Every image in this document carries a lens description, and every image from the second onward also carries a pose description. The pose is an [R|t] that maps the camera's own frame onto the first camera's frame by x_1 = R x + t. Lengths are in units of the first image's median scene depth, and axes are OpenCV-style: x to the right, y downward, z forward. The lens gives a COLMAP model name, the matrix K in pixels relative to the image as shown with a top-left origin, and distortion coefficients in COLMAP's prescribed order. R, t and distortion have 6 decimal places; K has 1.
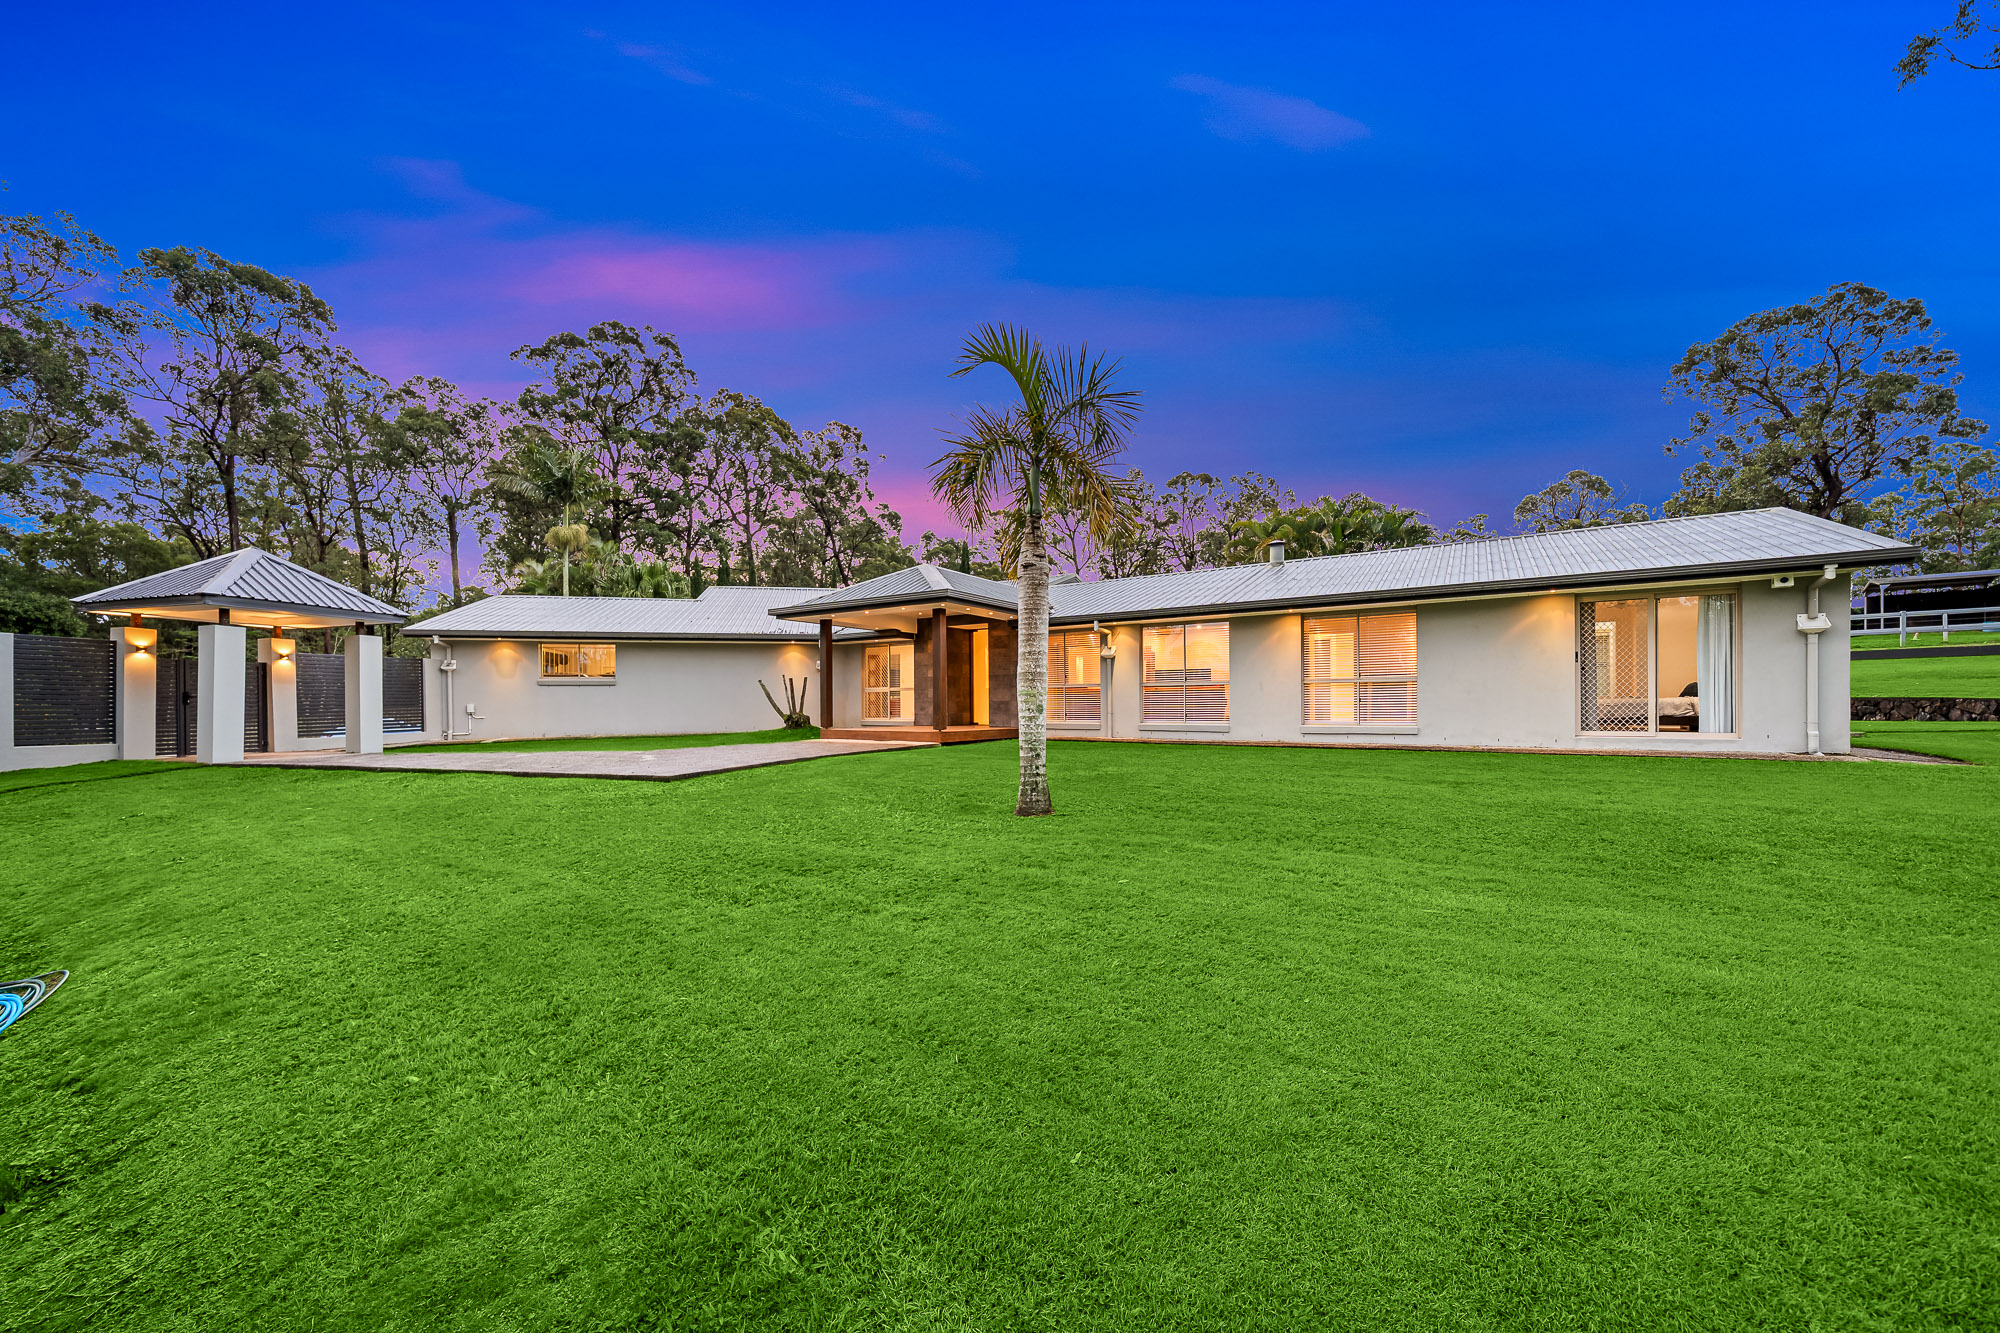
lens RADIAL K [[752.2, 0, 1000.4], [0, 752.2, 707.3], [0, 0, 1]] dist [0.000121, -0.000004]
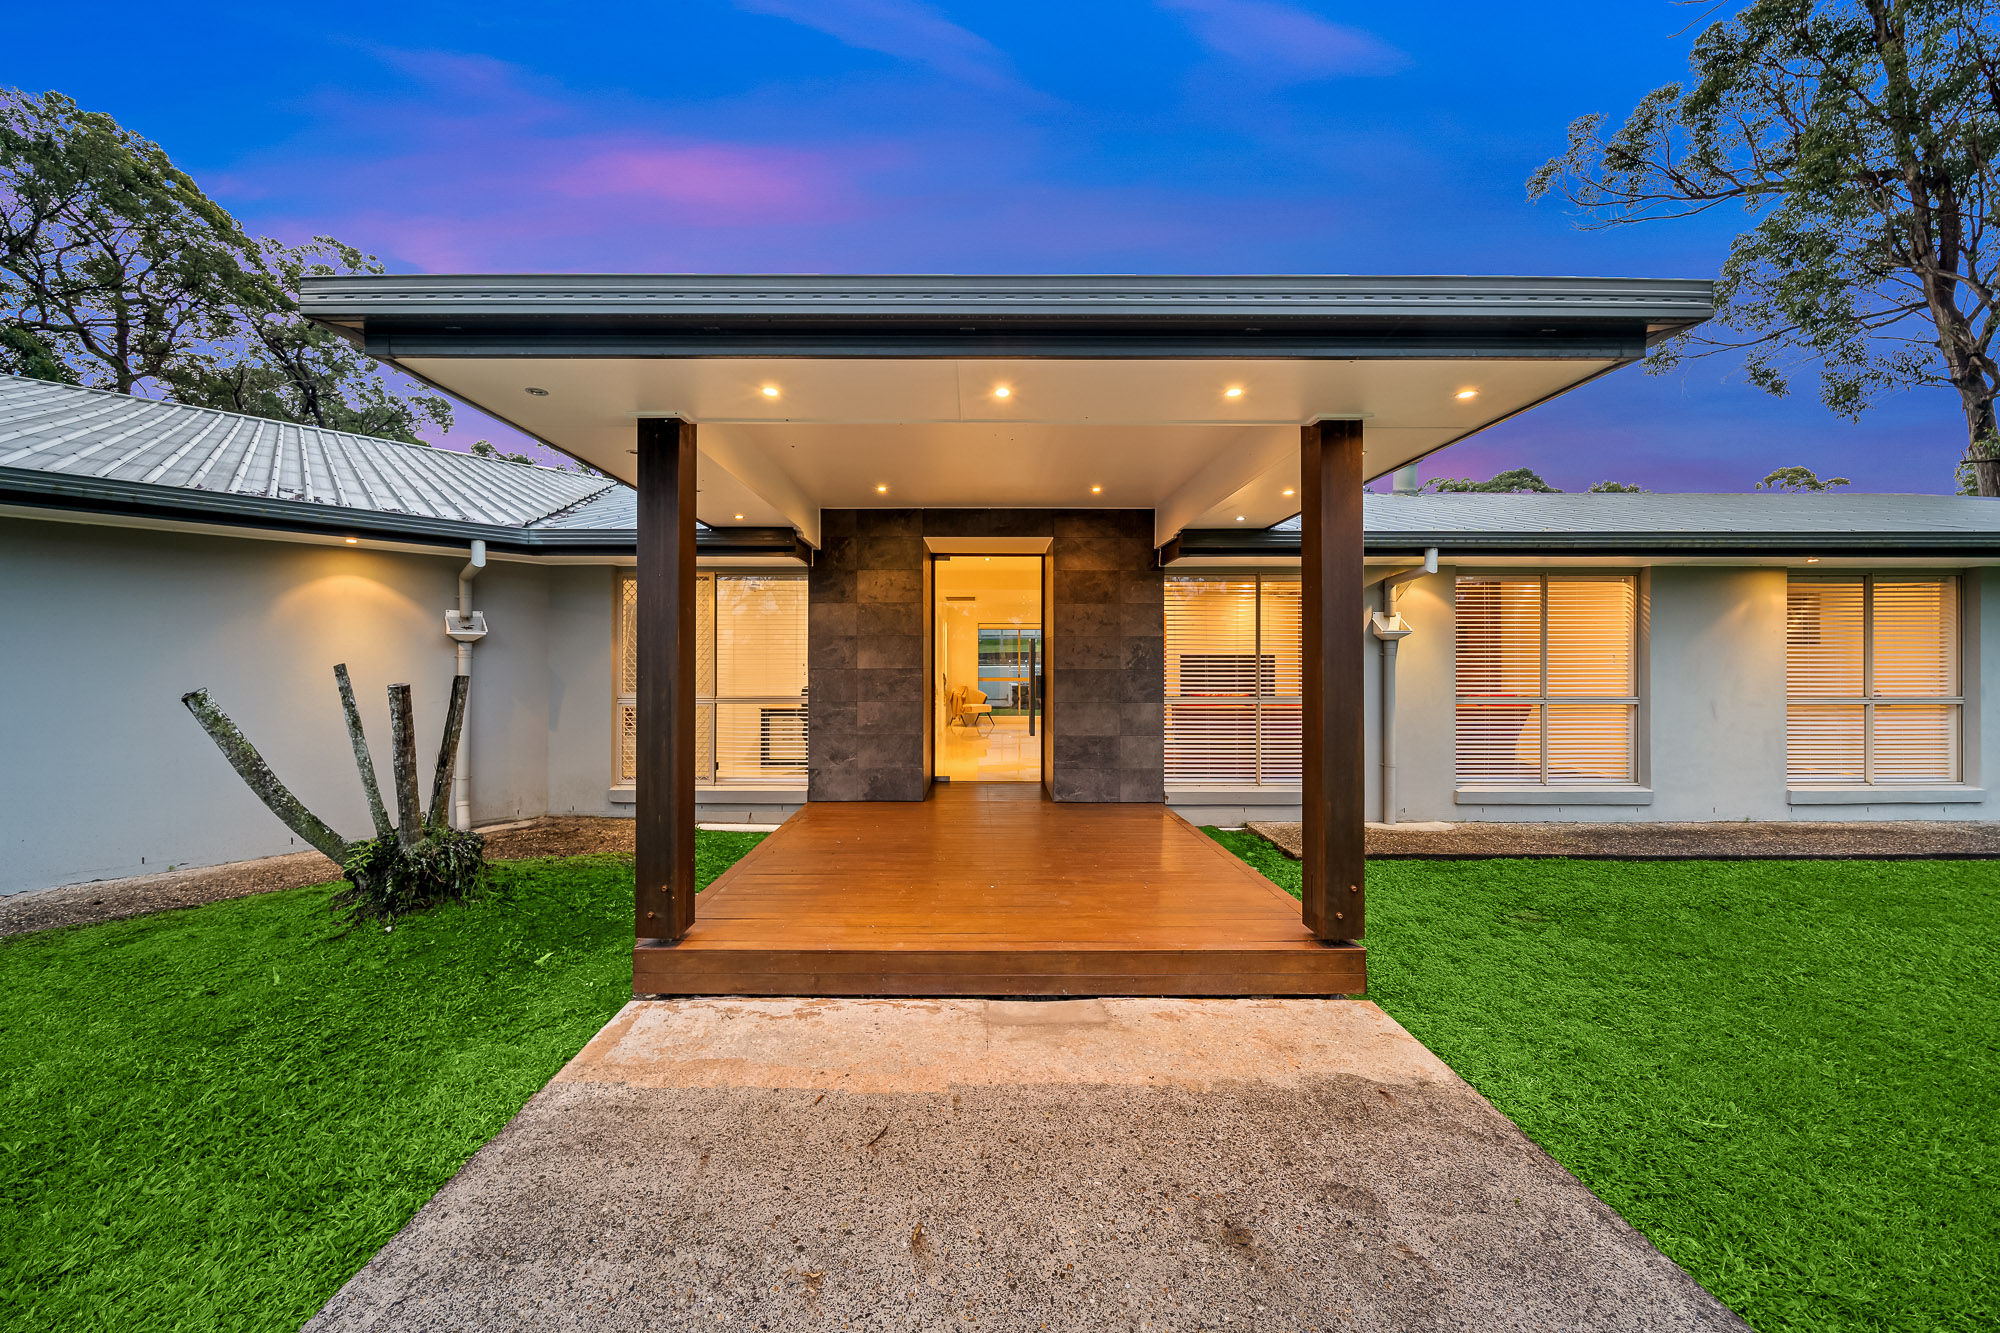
lens RADIAL K [[686.3, 0, 1000.0], [0, 686.3, 666.5], [0, 0, 1]] dist [-0.013265, -0.000009]
pose [[0.826957, 0.006144, 0.562231, -0.215377], [-0.003992, 0.999979, -0.005056, -0.038407], [-0.562251, 0.001937, 0.826965, 0.649091]]
